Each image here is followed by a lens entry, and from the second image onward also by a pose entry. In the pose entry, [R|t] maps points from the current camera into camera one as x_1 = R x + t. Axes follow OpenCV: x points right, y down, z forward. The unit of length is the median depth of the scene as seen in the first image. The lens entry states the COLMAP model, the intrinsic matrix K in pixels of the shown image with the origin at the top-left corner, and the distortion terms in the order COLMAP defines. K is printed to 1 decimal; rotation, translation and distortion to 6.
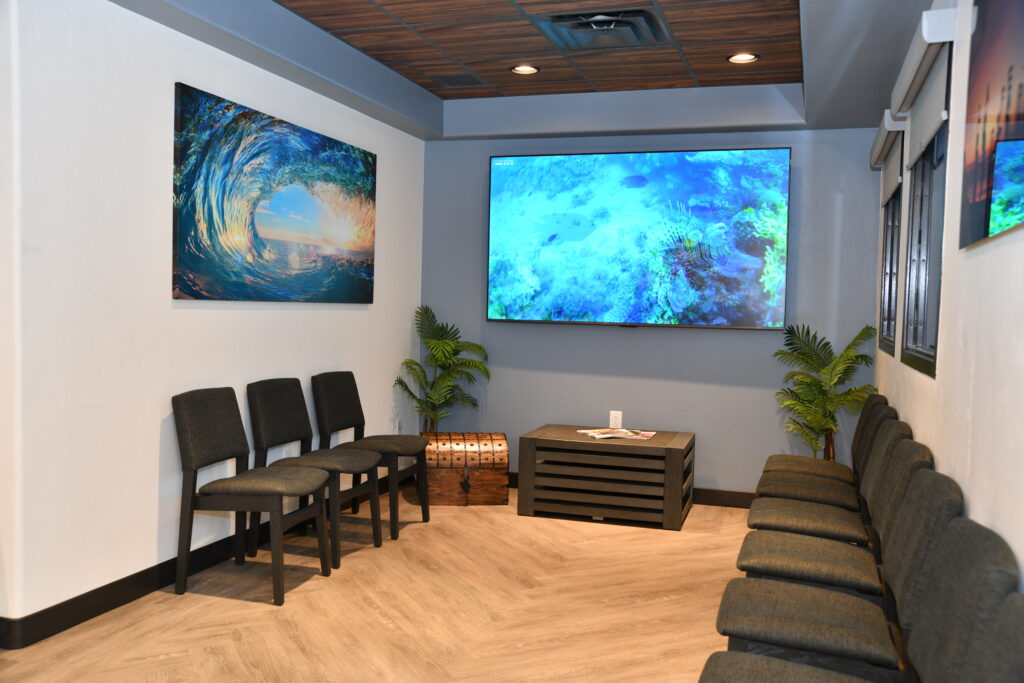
lens RADIAL K [[912.9, 0, 510.7], [0, 912.9, 340.1], [0, 0, 1]] dist [-0.037143, 0.000093]
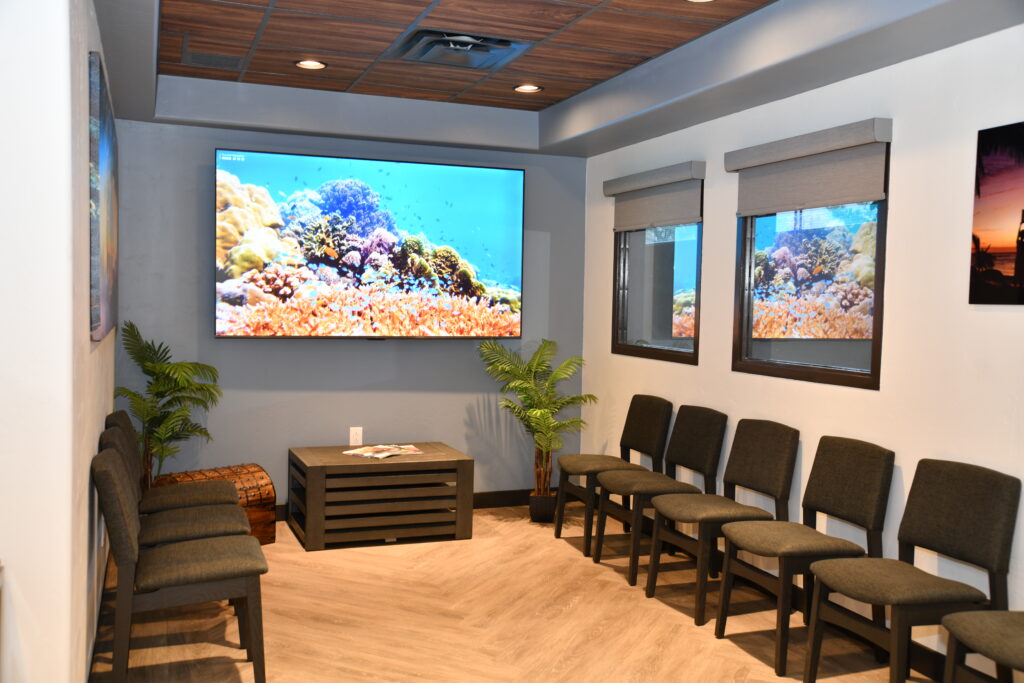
lens RADIAL K [[964.9, 0, 512.7], [0, 964.9, 343.8], [0, 0, 1]] dist [-0.011548, 0.000000]
pose [[0.773496, -0.037906, 0.632666, -0.549272], [0.024124, 0.999247, 0.030376, -0.050994], [-0.633341, -0.008233, 0.773829, 0.154350]]
